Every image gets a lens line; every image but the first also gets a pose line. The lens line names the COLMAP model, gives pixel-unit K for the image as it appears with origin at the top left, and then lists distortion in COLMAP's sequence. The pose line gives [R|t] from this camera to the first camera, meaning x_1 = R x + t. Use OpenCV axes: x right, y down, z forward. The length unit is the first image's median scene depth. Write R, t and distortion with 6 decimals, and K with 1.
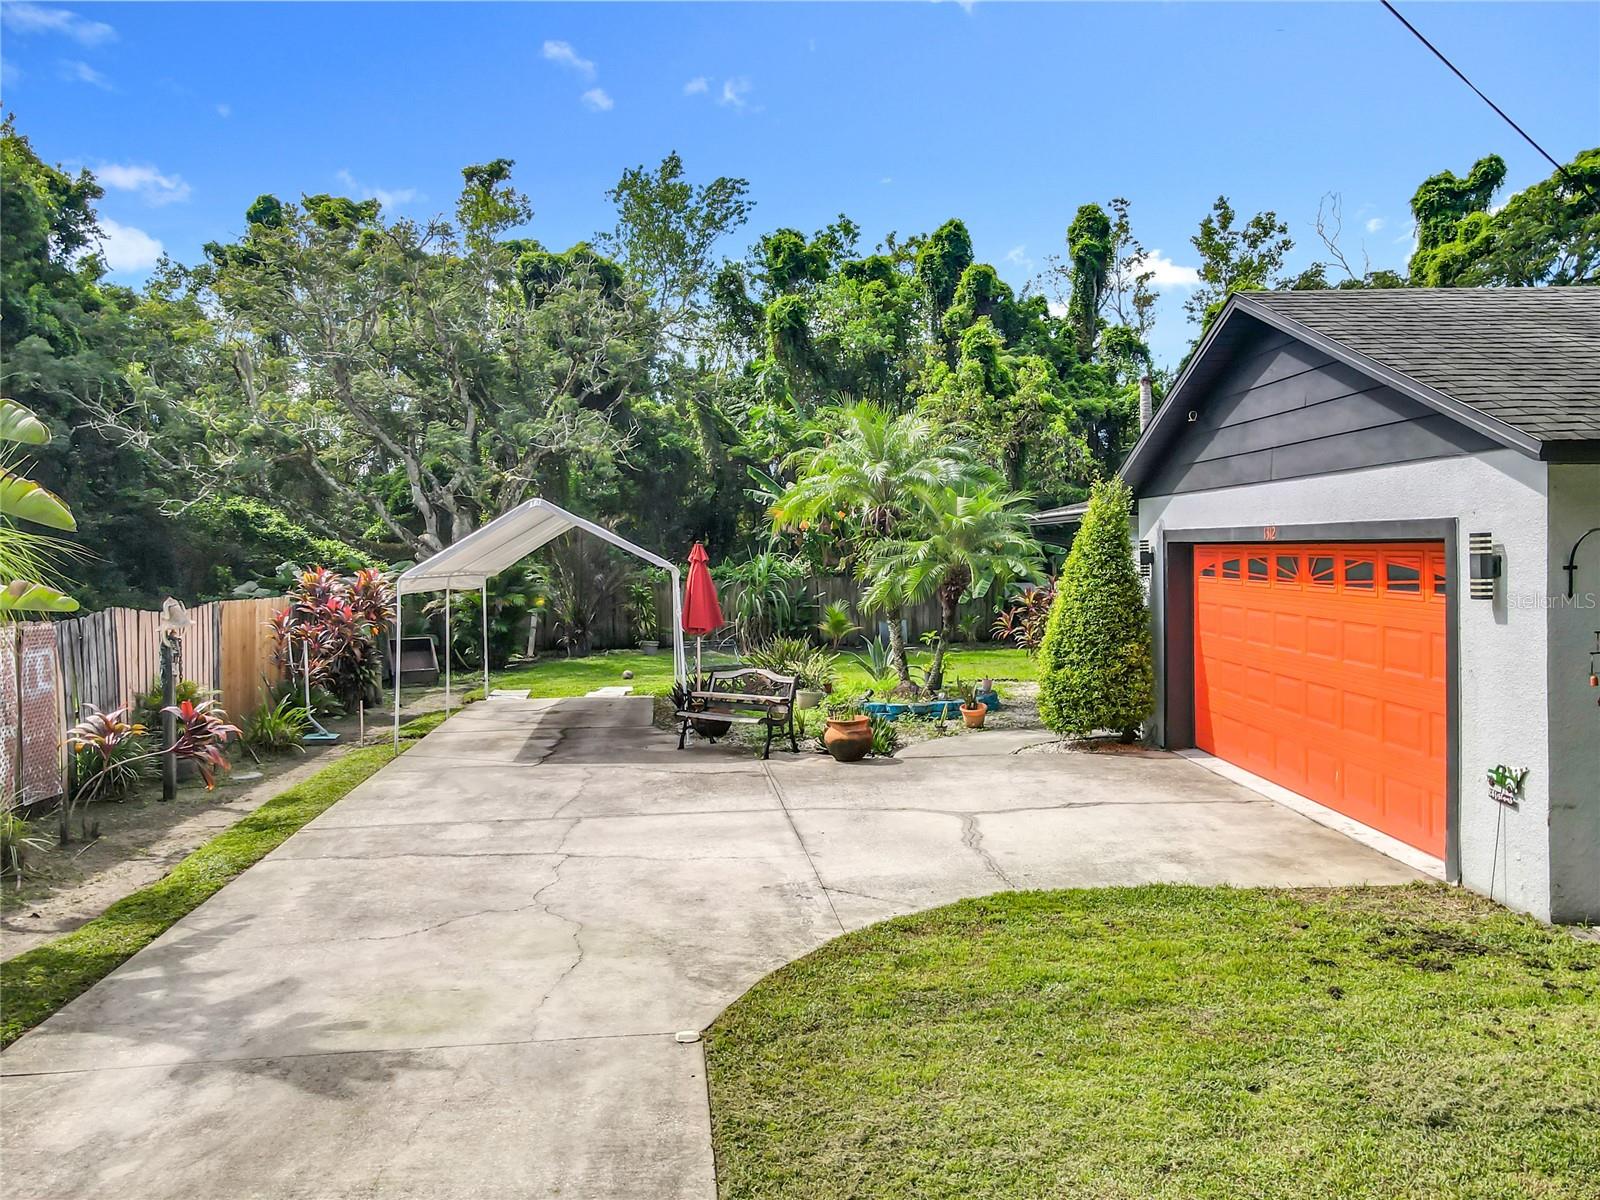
lens RADIAL K [[1125.7, 0, 800.3], [0, 1125.7, 601.5], [0, 0, 1]] dist [0.001217, -0.000207]
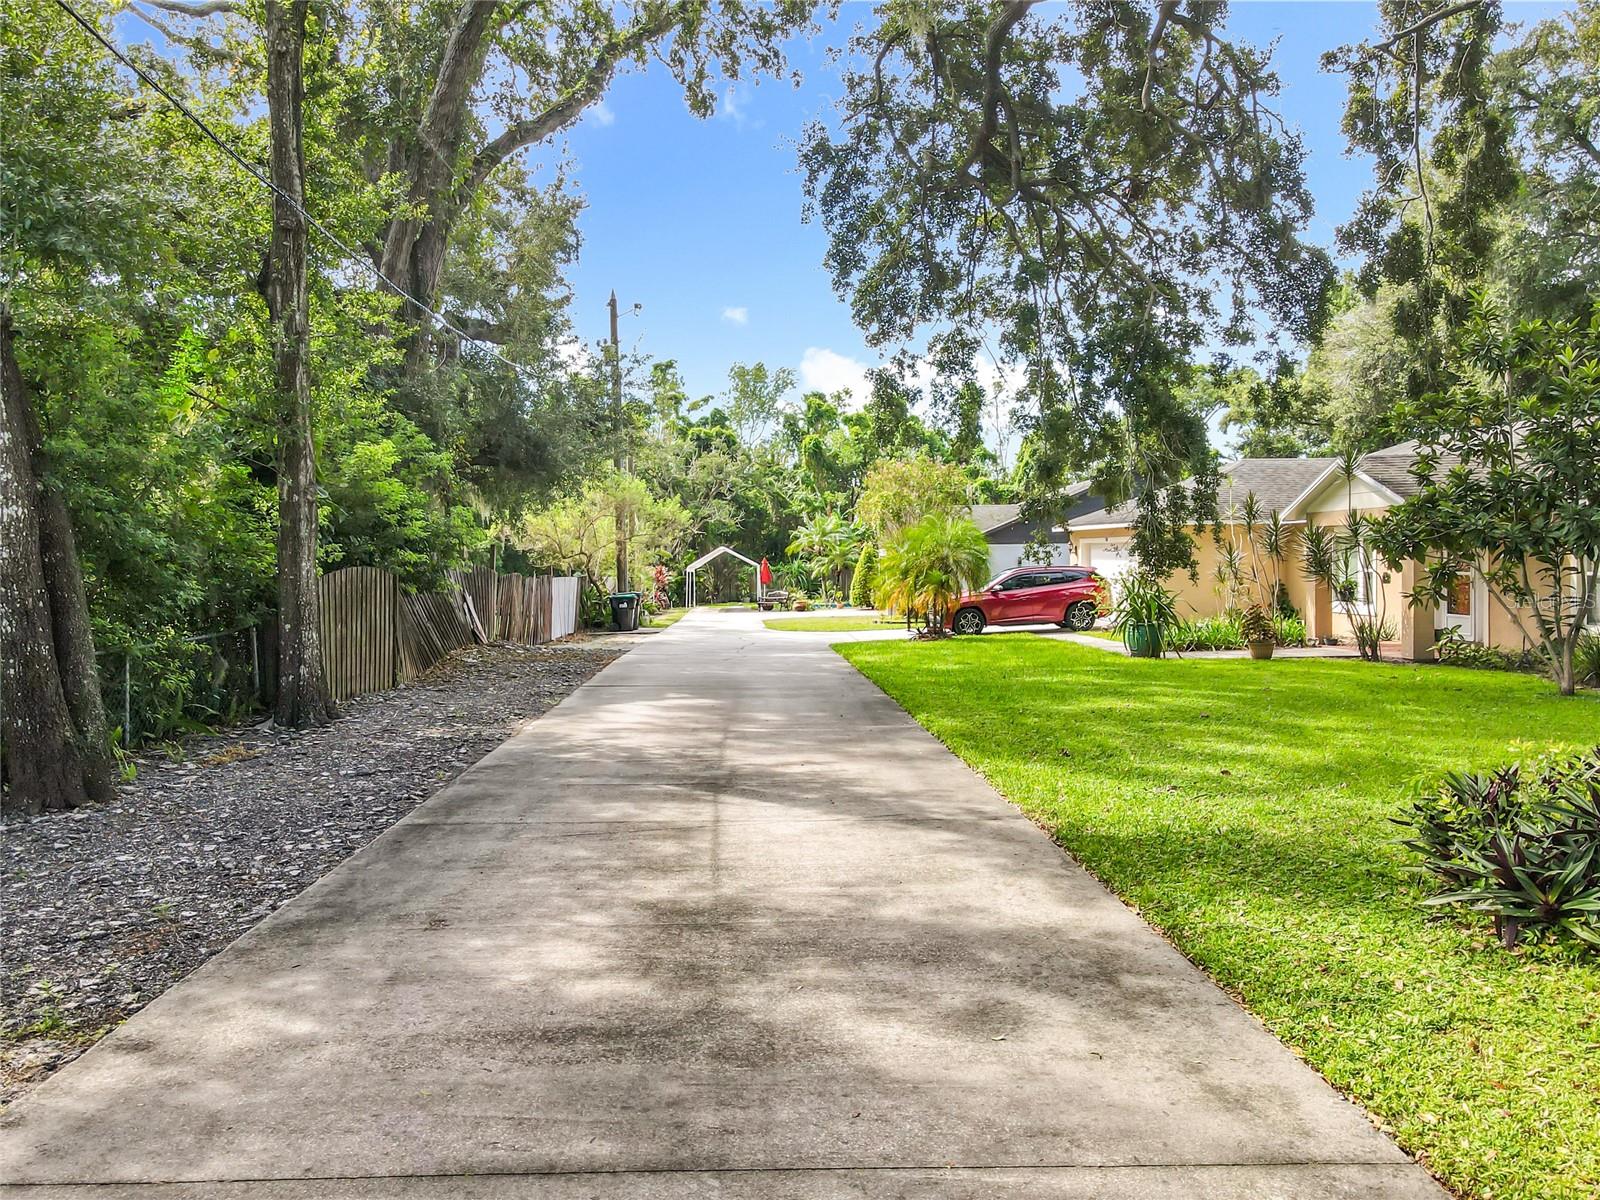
lens RADIAL K [[1125.7, 0, 800.9], [0, 1125.7, 596.3], [0, 0, 1]] dist [0.001217, -0.000207]
pose [[0.997114, 0.006169, -0.075672, 0.123785], [-0.006776, 0.999947, -0.007778, 0.040067], [0.075620, 0.008268, 0.997102, -1.050390]]
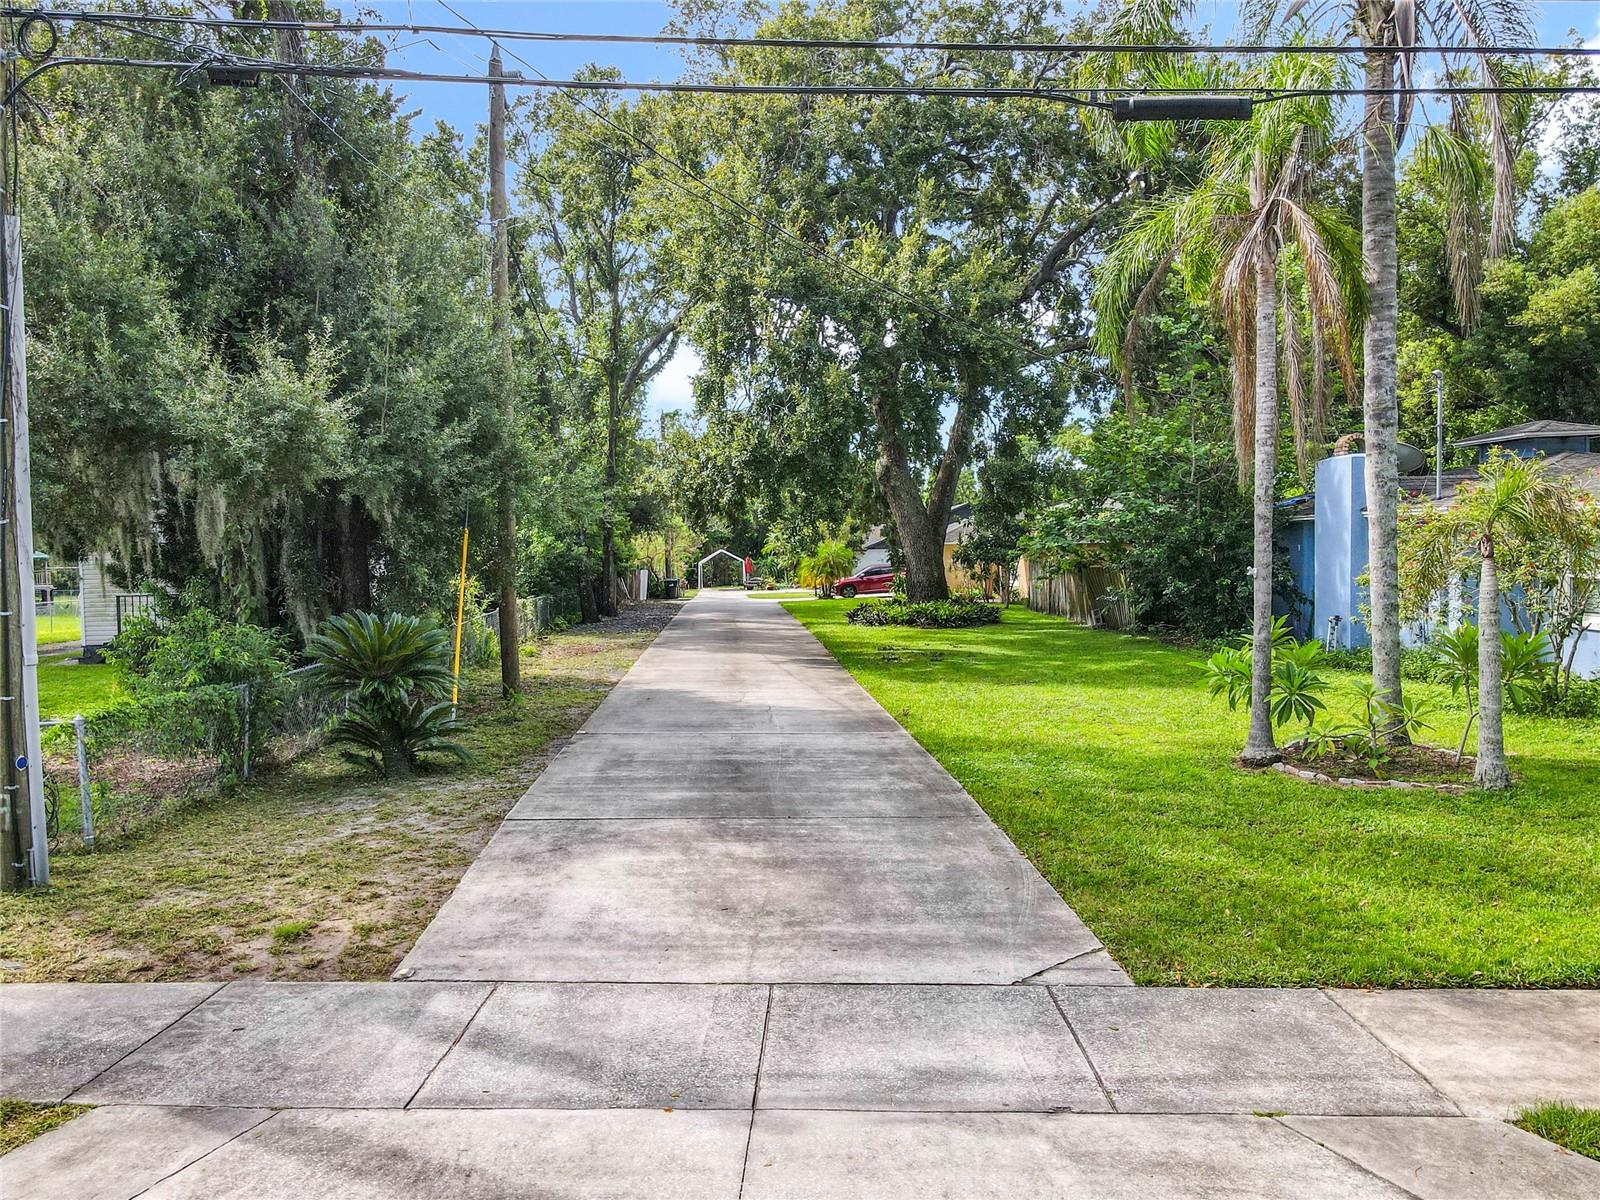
lens RADIAL K [[1125.7, 0, 799.1], [0, 1125.7, 600.1], [0, 0, 1]] dist [0.001217, -0.000207]
pose [[0.997763, -0.000966, -0.066838, 0.313237], [0.001475, 0.999970, 0.007570, 0.060403], [0.066828, -0.007652, 0.997735, -2.628016]]
